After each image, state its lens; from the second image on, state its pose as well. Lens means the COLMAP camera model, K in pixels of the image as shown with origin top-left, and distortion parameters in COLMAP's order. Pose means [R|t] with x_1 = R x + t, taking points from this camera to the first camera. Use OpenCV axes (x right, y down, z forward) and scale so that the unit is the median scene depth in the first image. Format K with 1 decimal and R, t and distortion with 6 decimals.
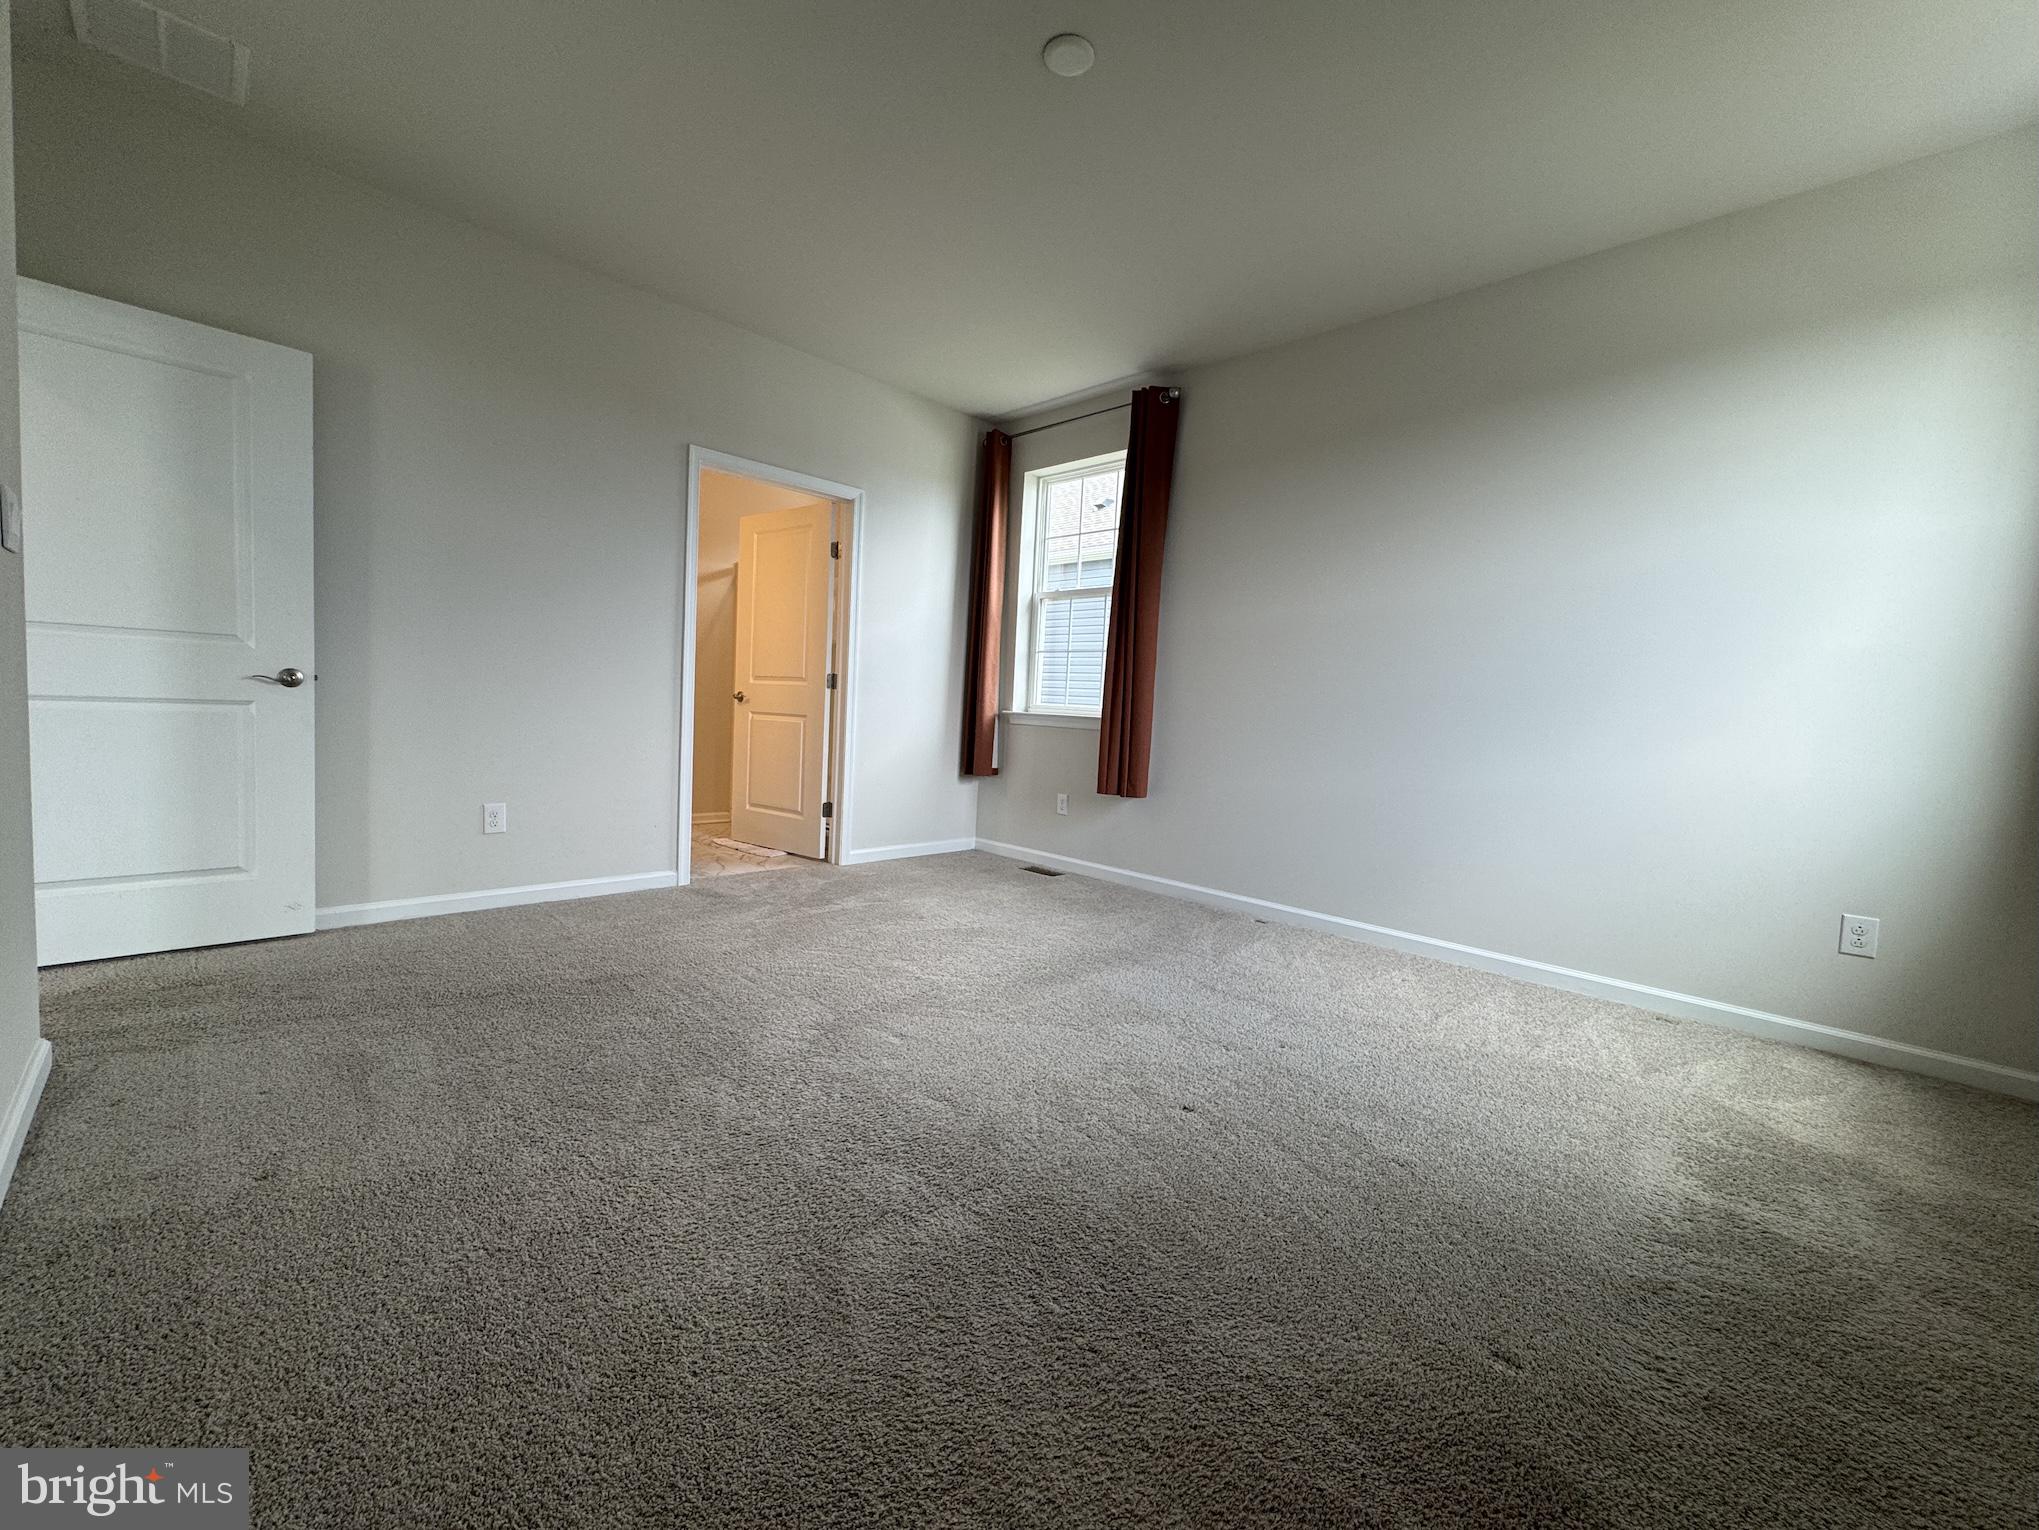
lens RADIAL K [[816.1, 0, 1019.4], [0, 816.1, 770.1], [0, 0, 1]] dist [0.000375, 0.000086]
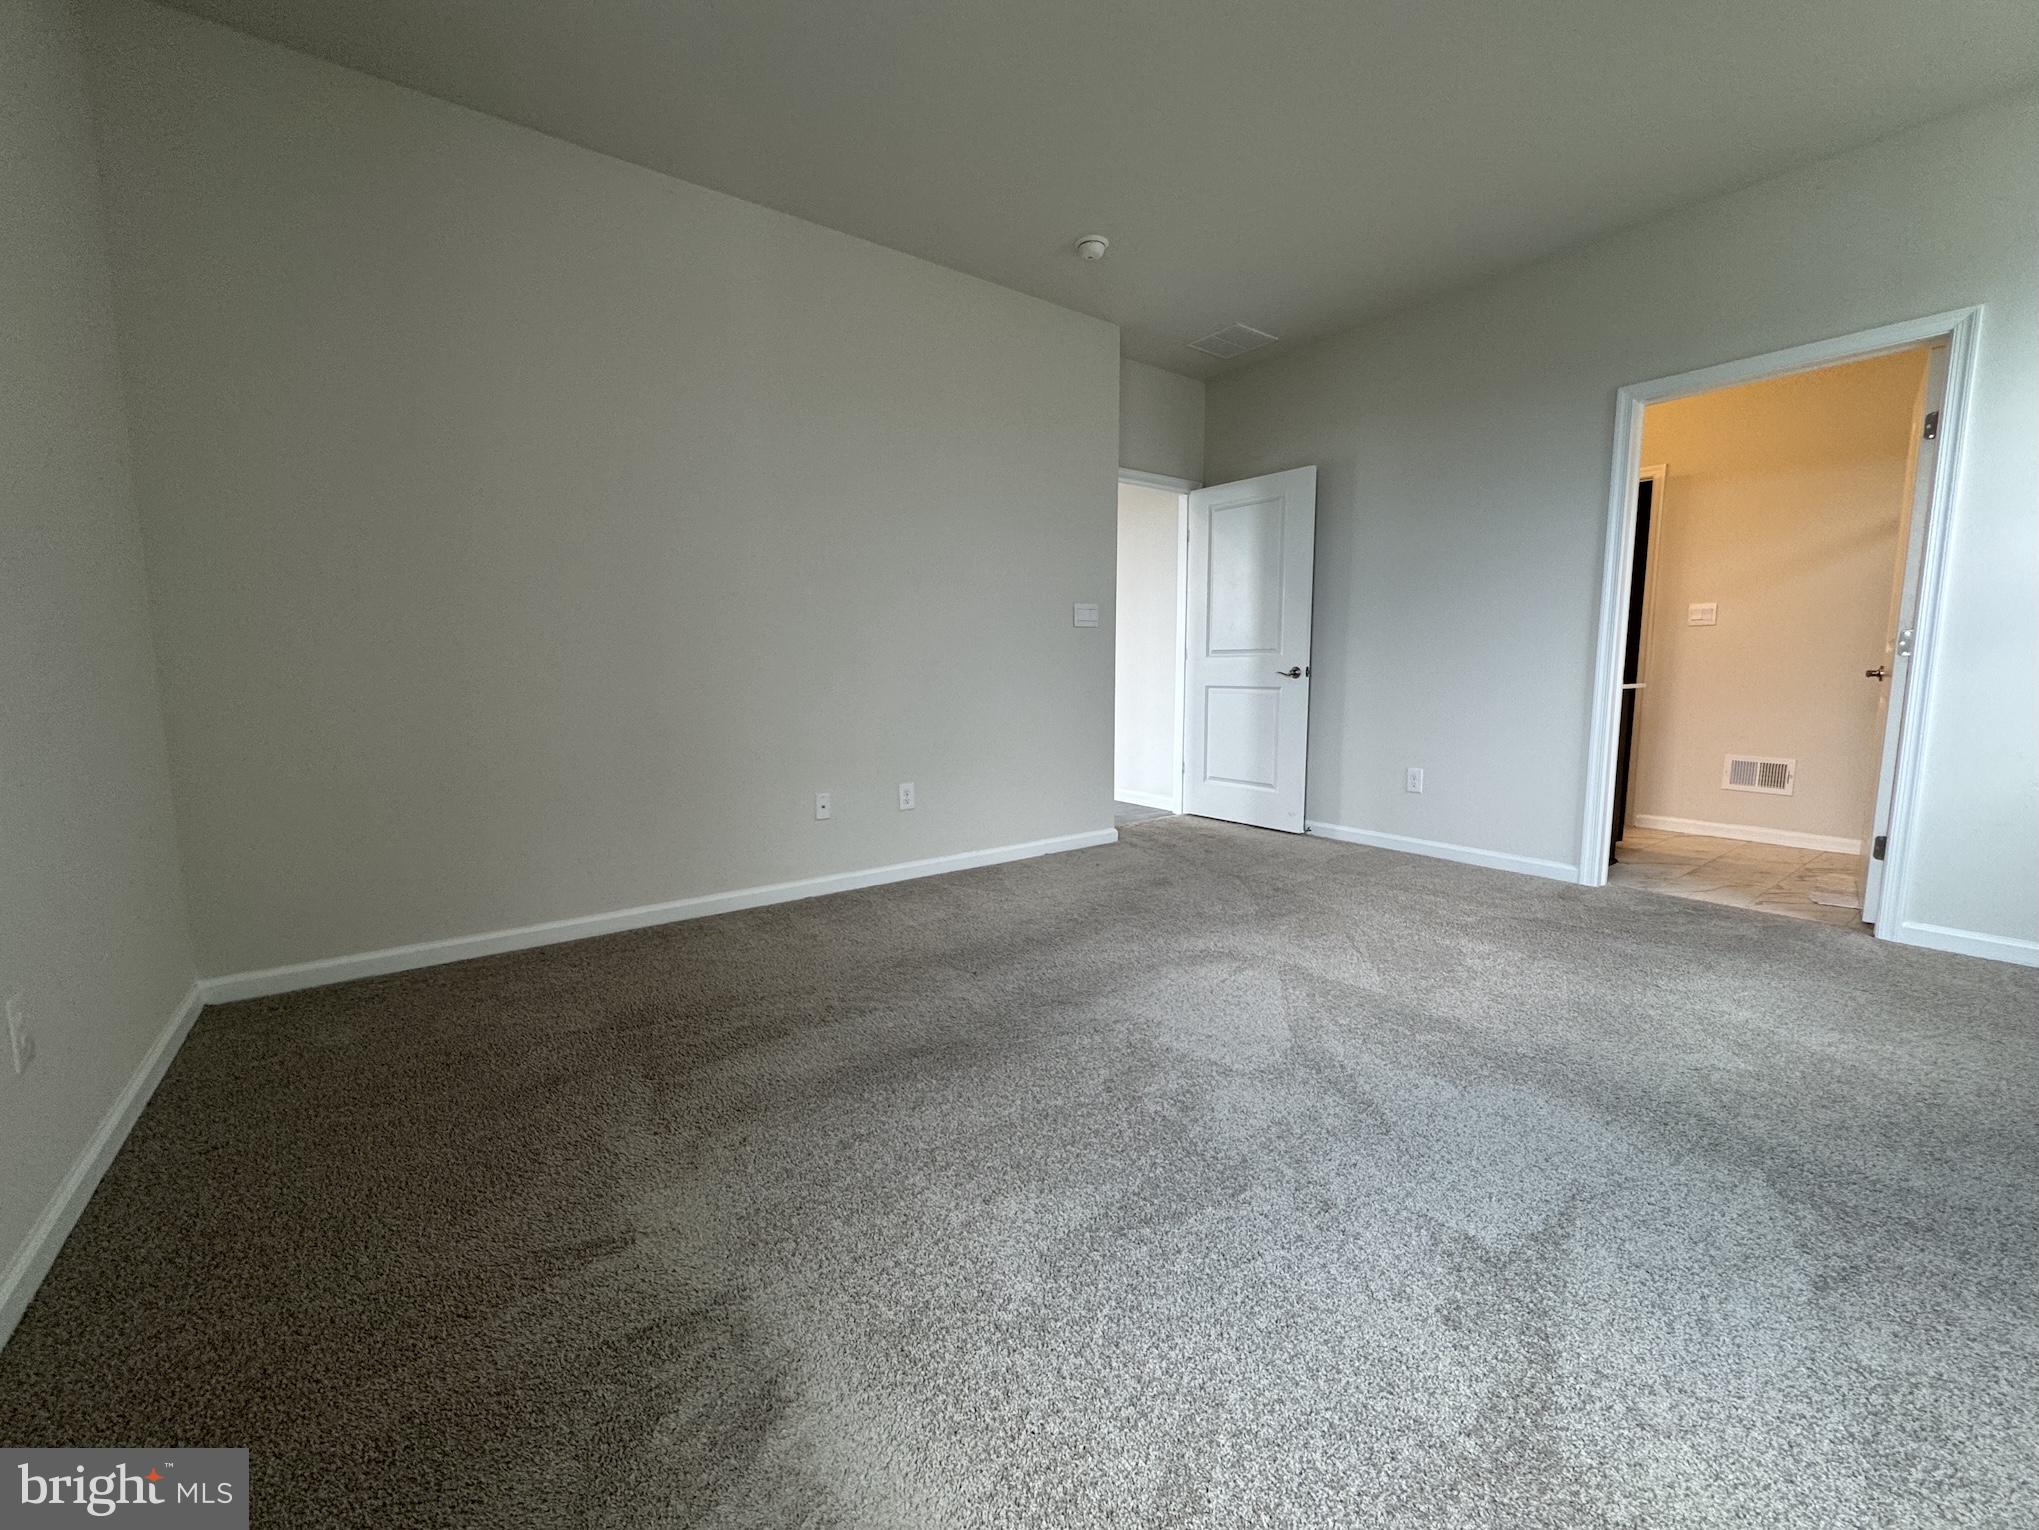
lens RADIAL K [[816.1, 0, 1018.9], [0, 816.1, 760.8], [0, 0, 1]] dist [0.000375, 0.000086]
pose [[-0.141987, 0.074710, -0.987045, 0.741330], [-0.074793, 0.993488, 0.085957, -0.035023], [0.987039, 0.086028, -0.135475, 0.647508]]
